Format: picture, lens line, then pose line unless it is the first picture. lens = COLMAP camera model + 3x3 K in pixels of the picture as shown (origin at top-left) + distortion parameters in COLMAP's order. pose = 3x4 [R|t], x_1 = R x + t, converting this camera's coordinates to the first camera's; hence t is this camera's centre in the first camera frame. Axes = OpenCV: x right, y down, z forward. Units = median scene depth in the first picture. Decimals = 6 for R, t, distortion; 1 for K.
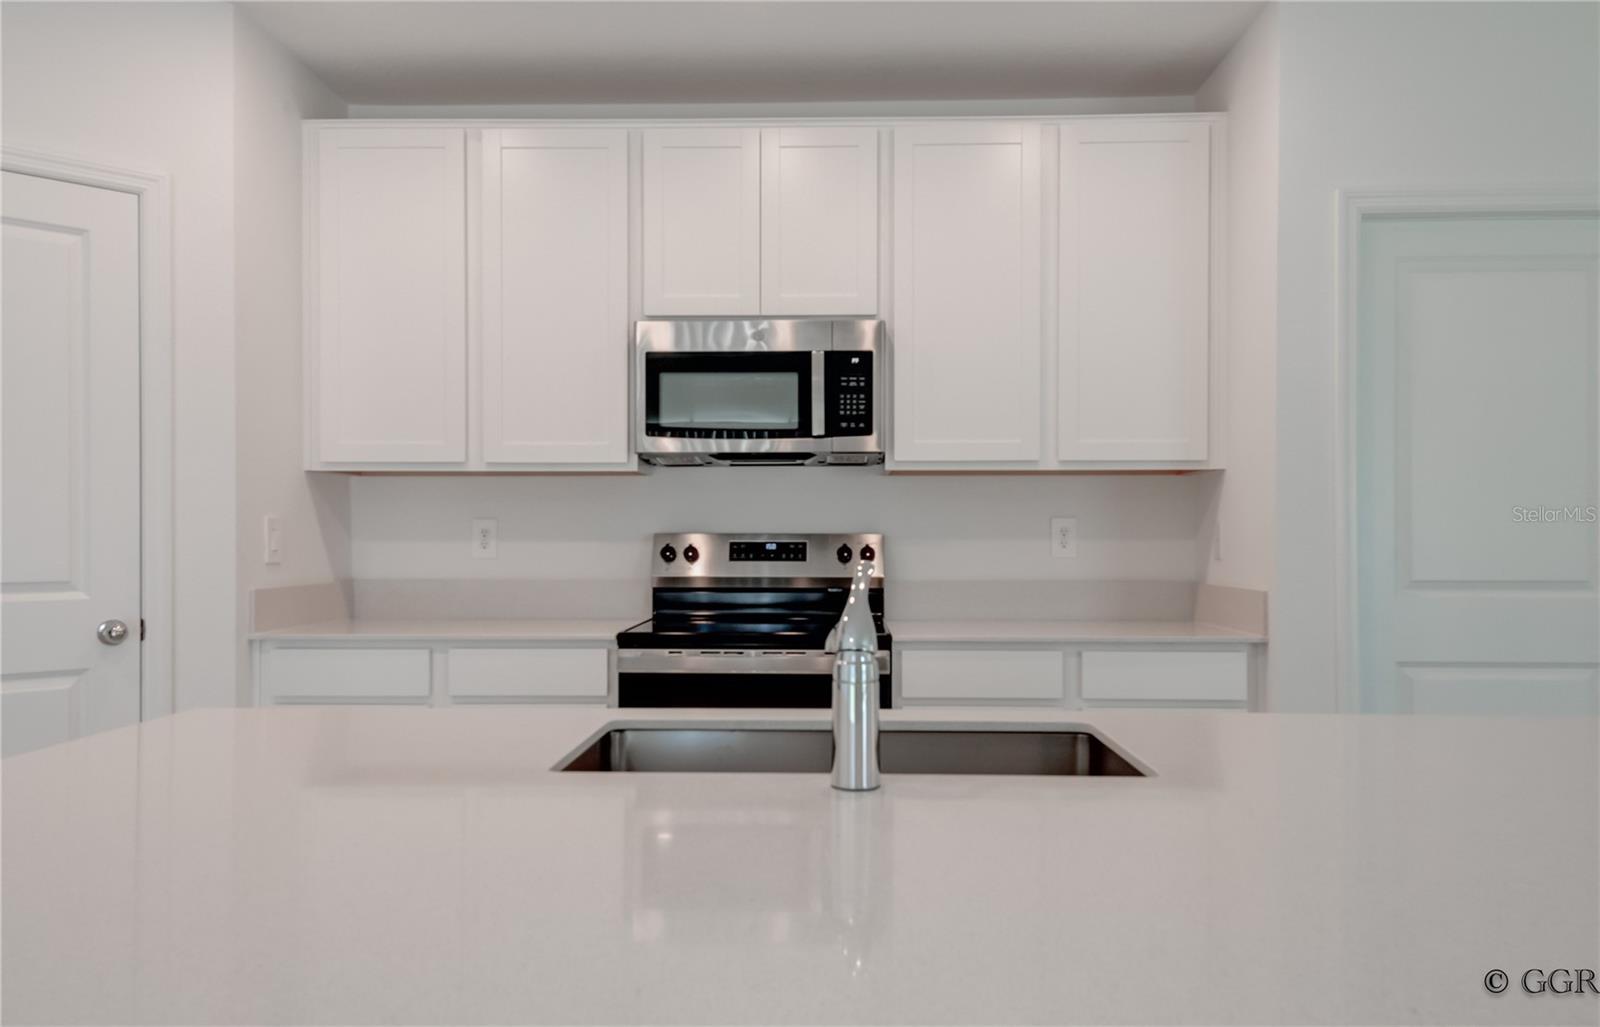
lens RADIAL K [[1140.6, 0, 810.7], [0, 1140.6, 528.3], [0, 0, 1]] dist [0.045399, 0.001304]
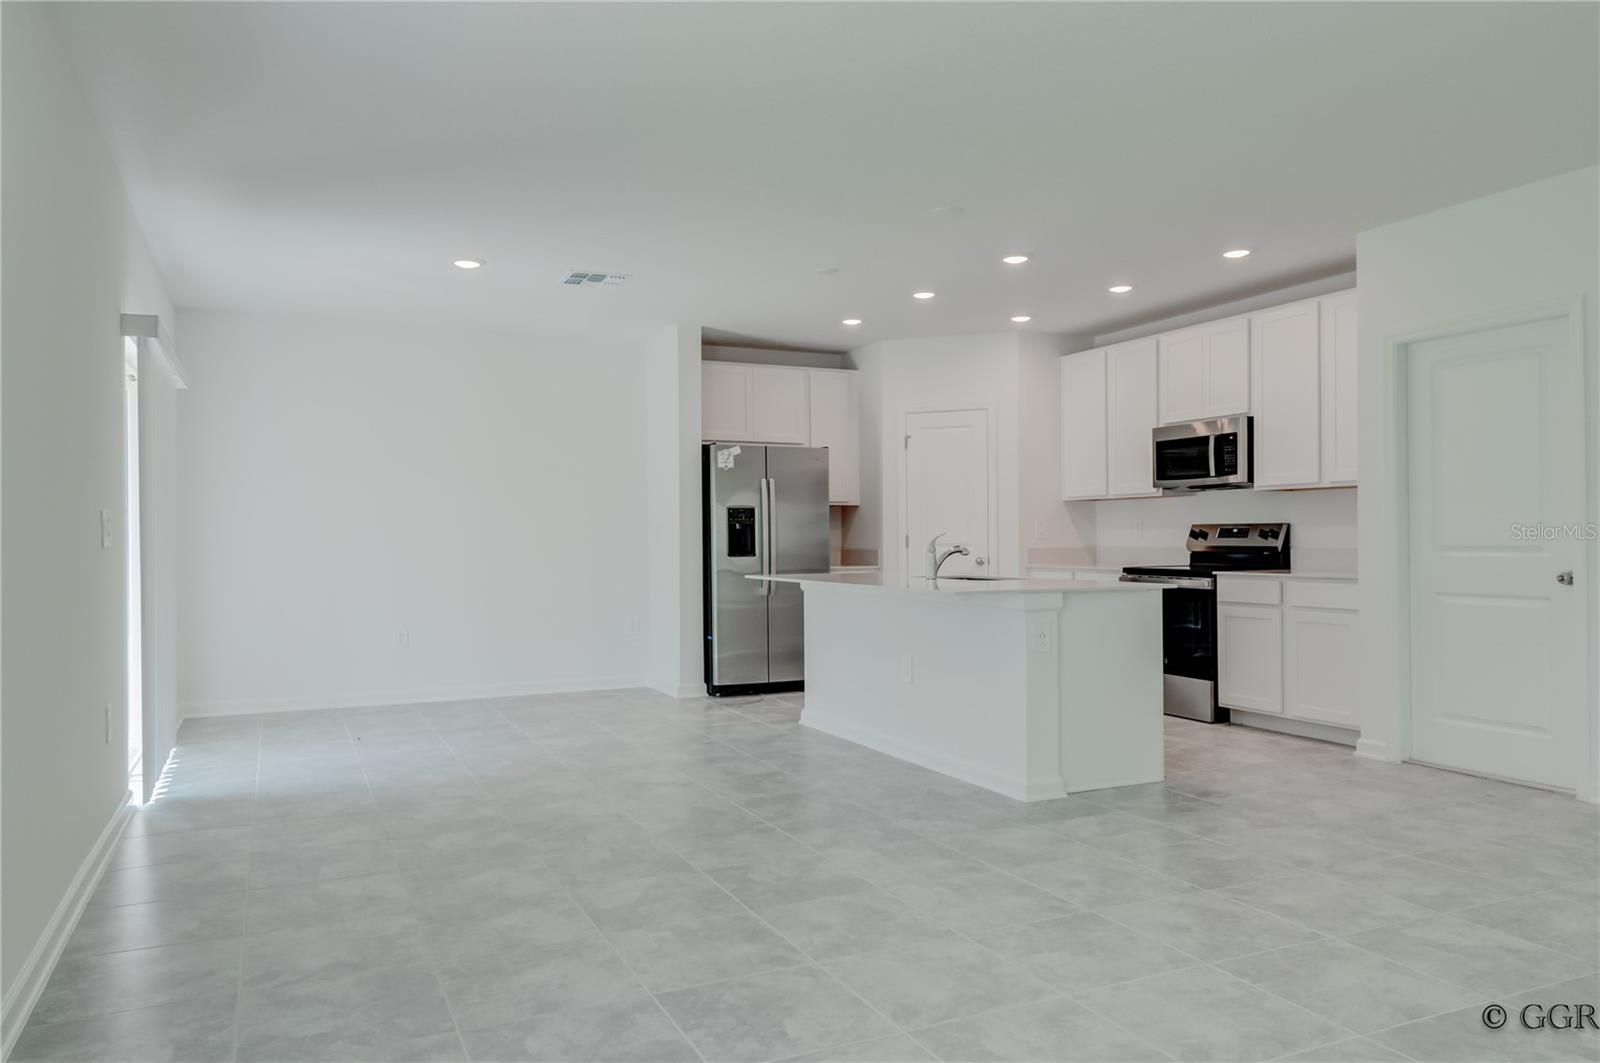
lens RADIAL K [[1121.9, 0, 805.9], [0, 1121.9, 529.5], [0, 0, 1]] dist [0.052295, -0.049465]
pose [[0.455619, -0.010090, -0.890117, 1.476215], [0.013679, 0.999897, -0.004333, 0.013797], [0.890070, -0.010202, 0.455711, -0.584167]]
